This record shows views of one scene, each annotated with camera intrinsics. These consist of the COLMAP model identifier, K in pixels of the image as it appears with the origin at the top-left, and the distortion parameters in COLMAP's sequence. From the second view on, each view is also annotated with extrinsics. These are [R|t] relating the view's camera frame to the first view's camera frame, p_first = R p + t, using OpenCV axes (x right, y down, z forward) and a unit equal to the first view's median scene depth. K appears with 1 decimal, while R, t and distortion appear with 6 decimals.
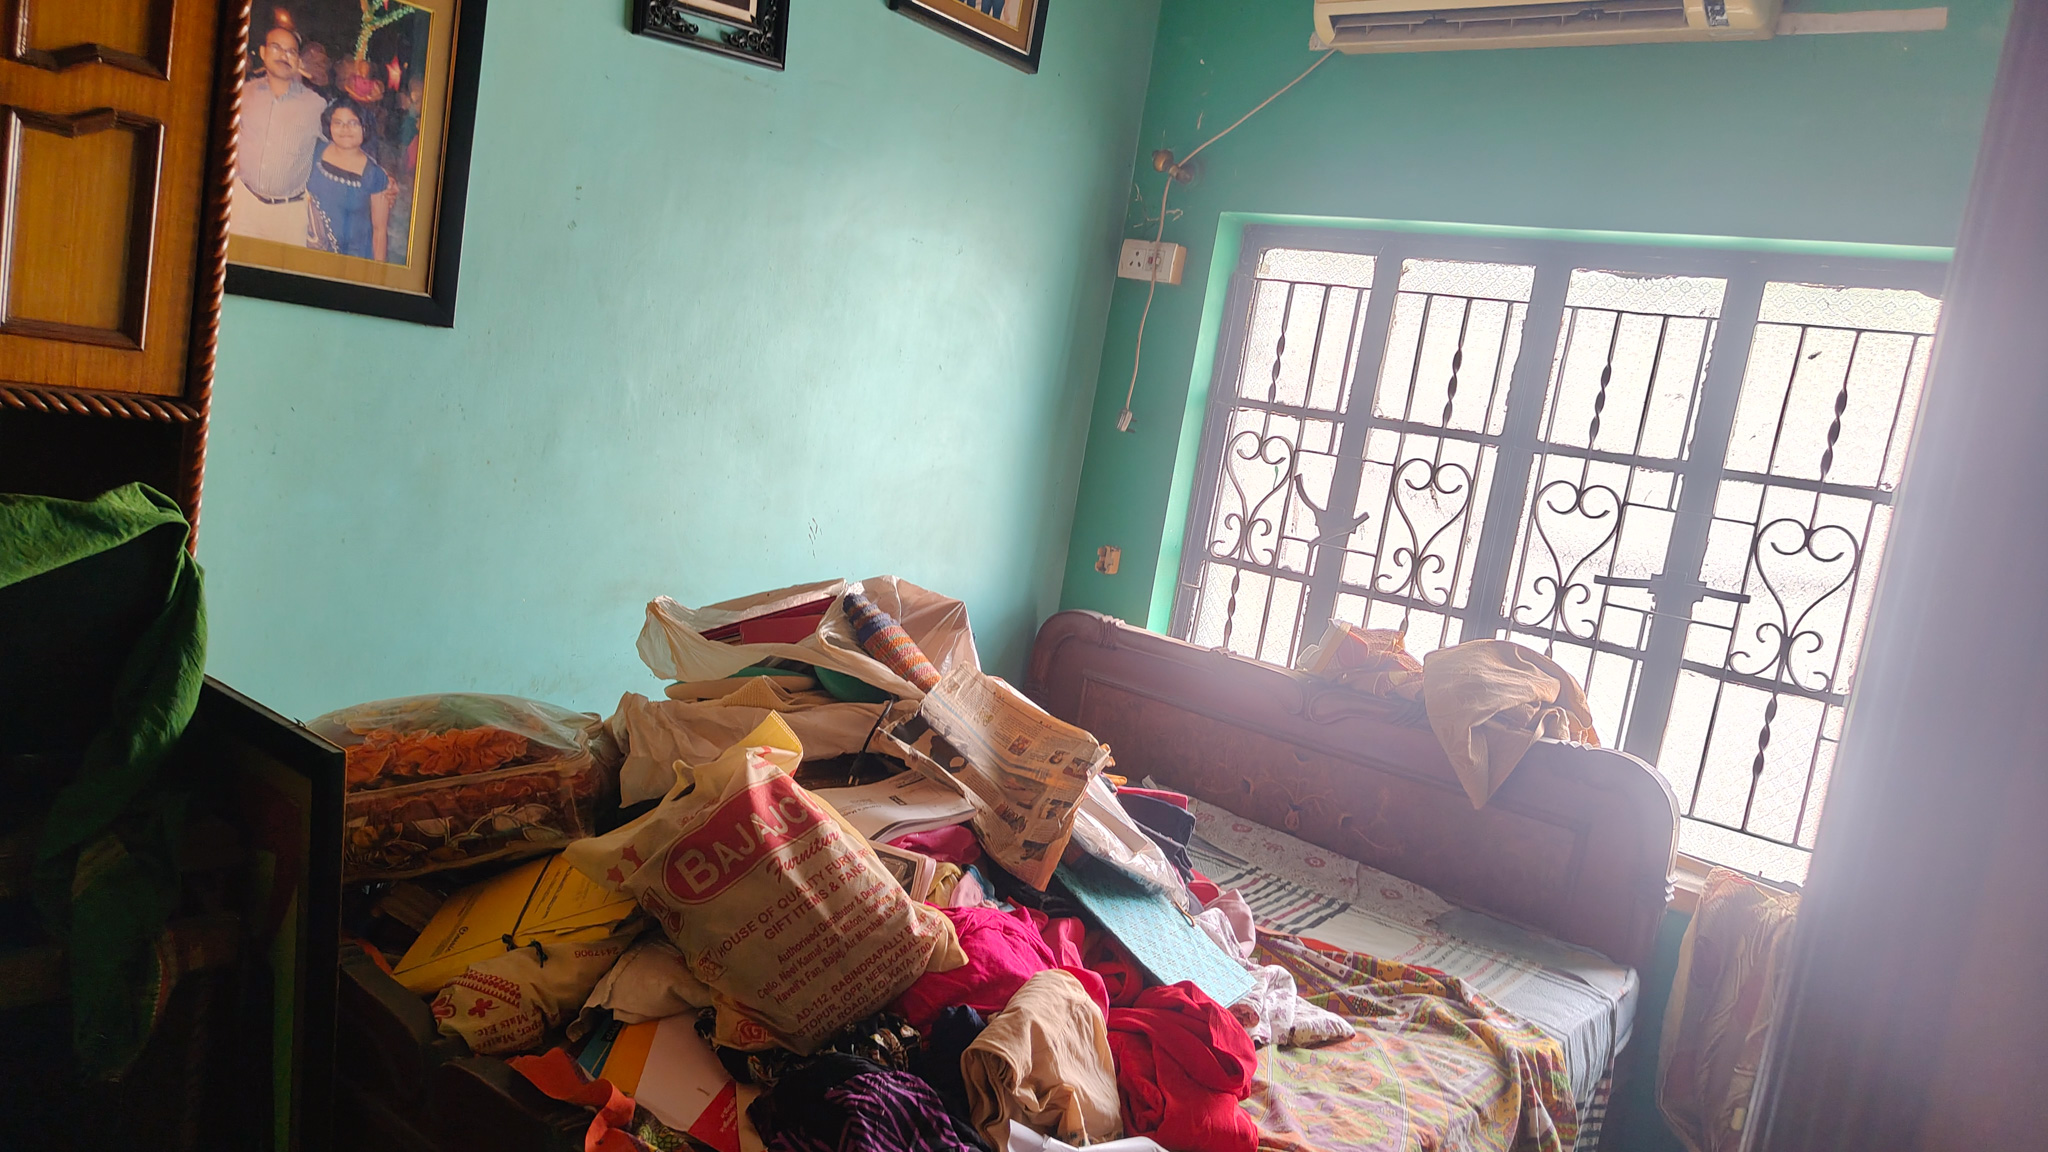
lens RADIAL K [[1455.6, 0, 1024.5], [0, 1455.6, 588.7], [0, 0, 1]] dist [0.014827, -0.013489]
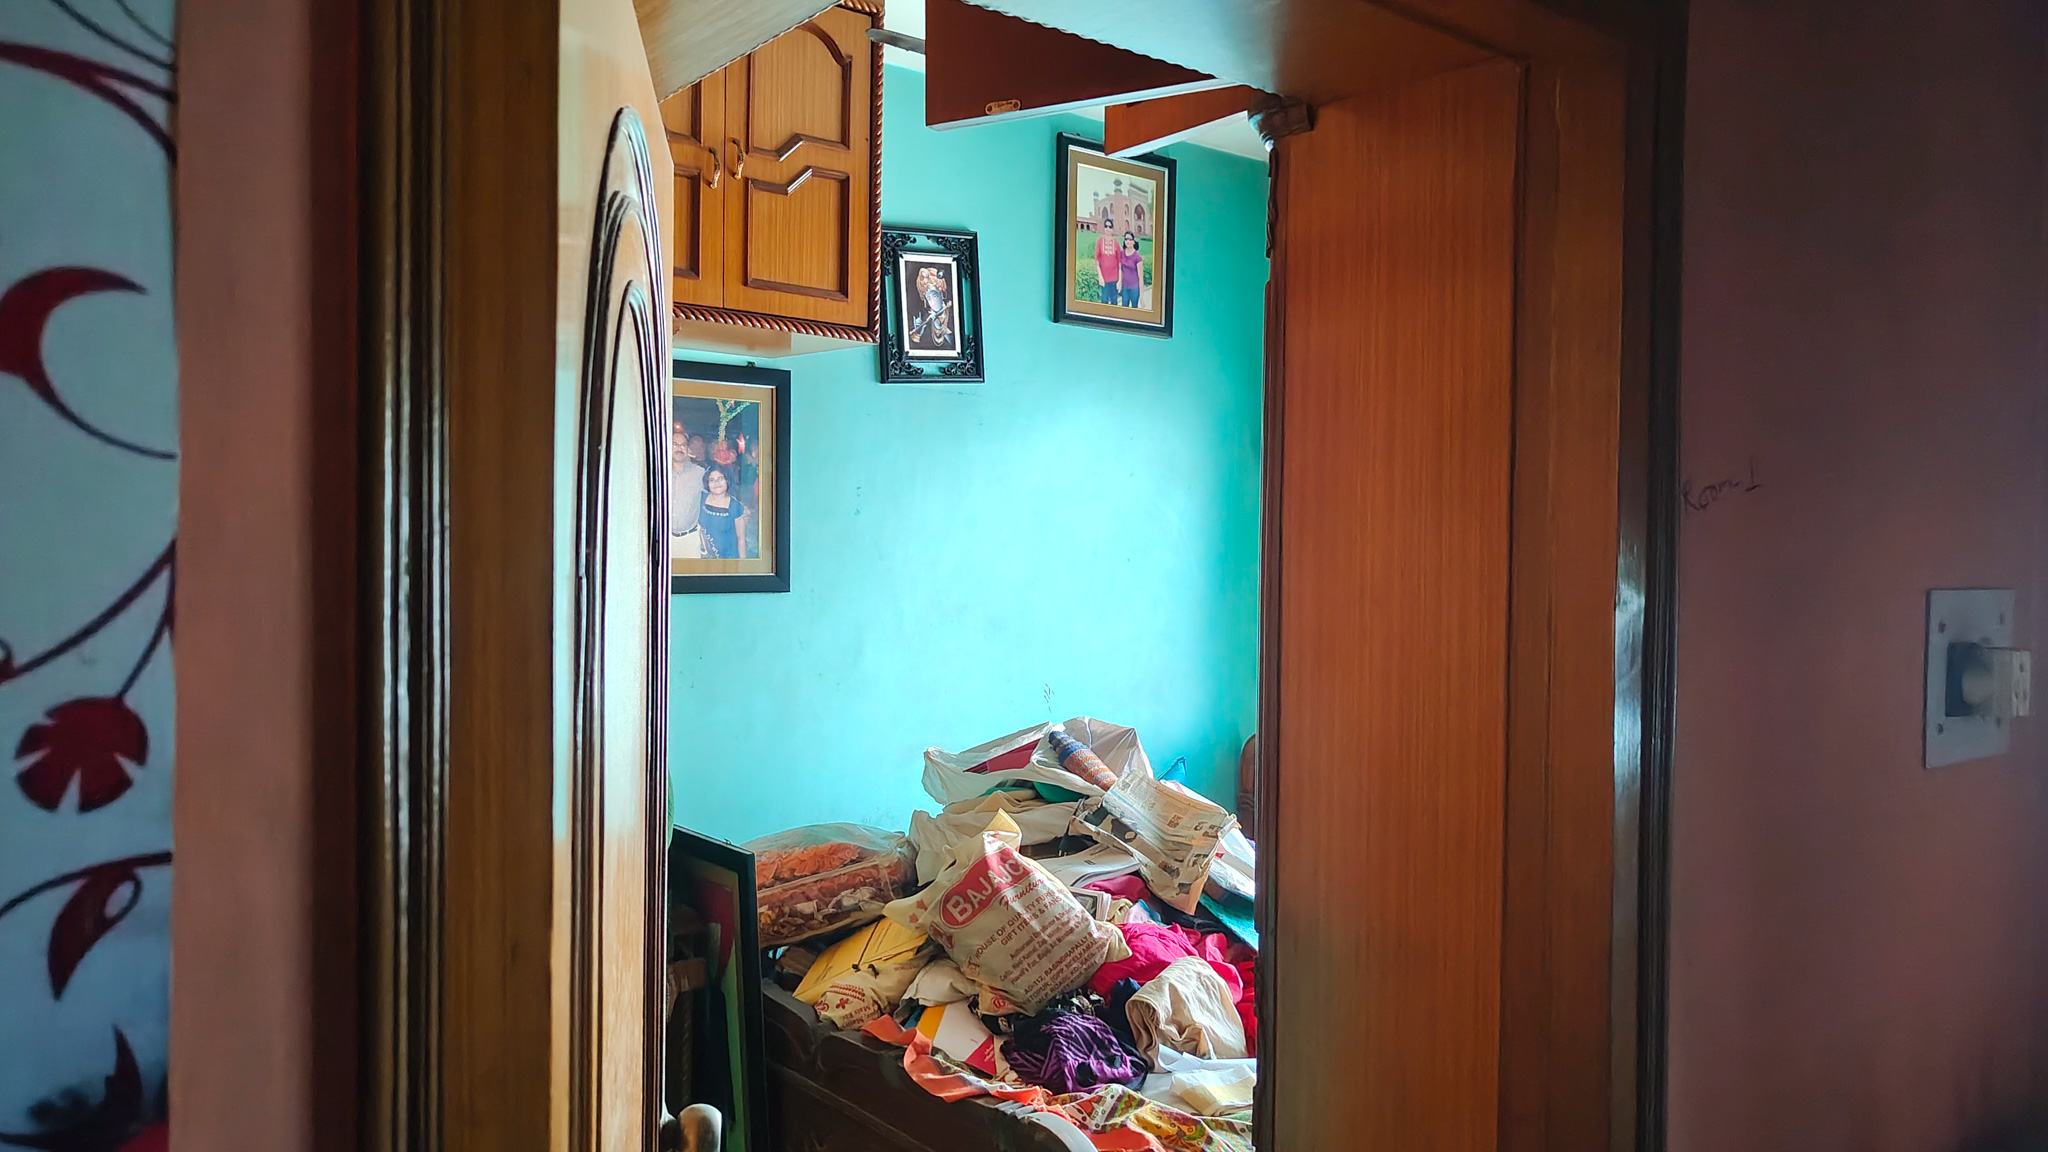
lens RADIAL K [[1455.6, 0, 1035.1], [0, 1455.6, 570.7], [0, 0, 1]] dist [0.014827, -0.013489]
pose [[0.968920, -0.139512, -0.204278, 0.188882], [0.114441, 0.984910, -0.129831, 0.032344], [0.219309, 0.102418, 0.970265, -0.467933]]
